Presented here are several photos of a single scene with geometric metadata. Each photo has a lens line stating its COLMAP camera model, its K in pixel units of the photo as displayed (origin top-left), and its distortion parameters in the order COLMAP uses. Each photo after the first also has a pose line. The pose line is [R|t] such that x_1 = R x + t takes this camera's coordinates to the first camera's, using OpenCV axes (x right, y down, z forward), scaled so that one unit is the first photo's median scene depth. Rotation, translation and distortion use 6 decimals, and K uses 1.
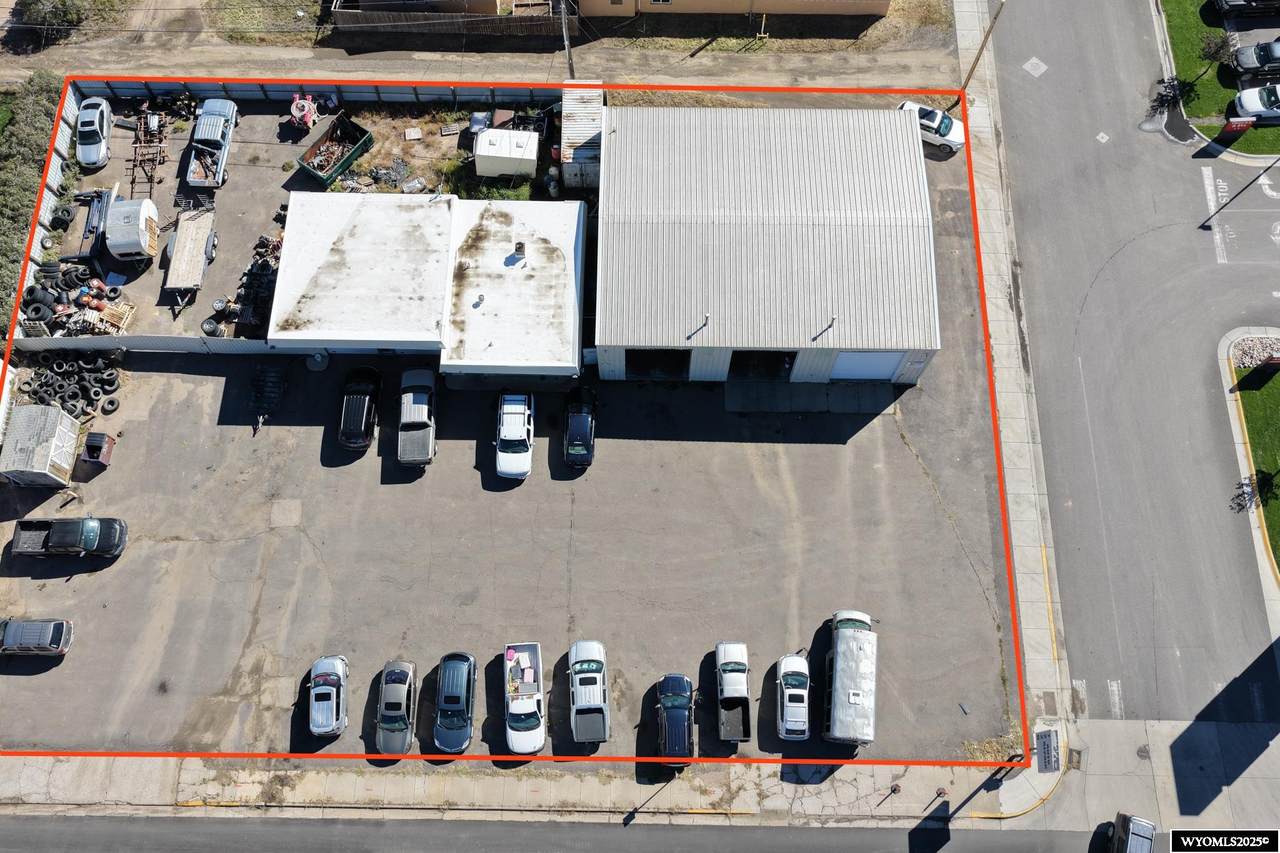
lens RADIAL K [[1060.4, 0, 638.4], [0, 1060.4, 423.4], [0, 0, 1]] dist [-0.009444, 0.031776]
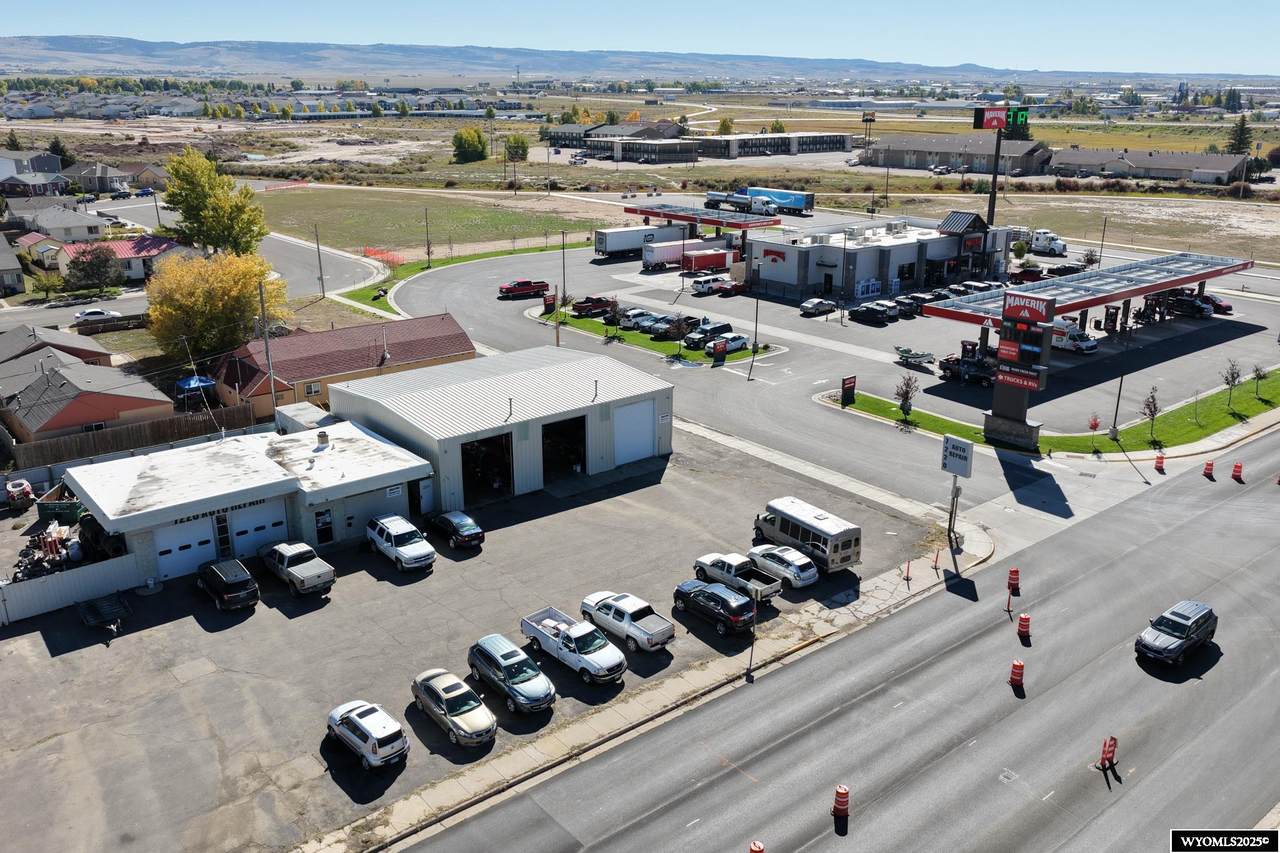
lens RADIAL K [[1060.4, 0, 638.4], [0, 1060.4, 423.4], [0, 0, 1]] dist [-0.009444, 0.031776]
pose [[0.763252, -0.194524, 0.616122, -0.569111], [0.604307, 0.552332, -0.574232, 0.689068], [-0.228602, 0.810611, 0.539121, 0.360312]]
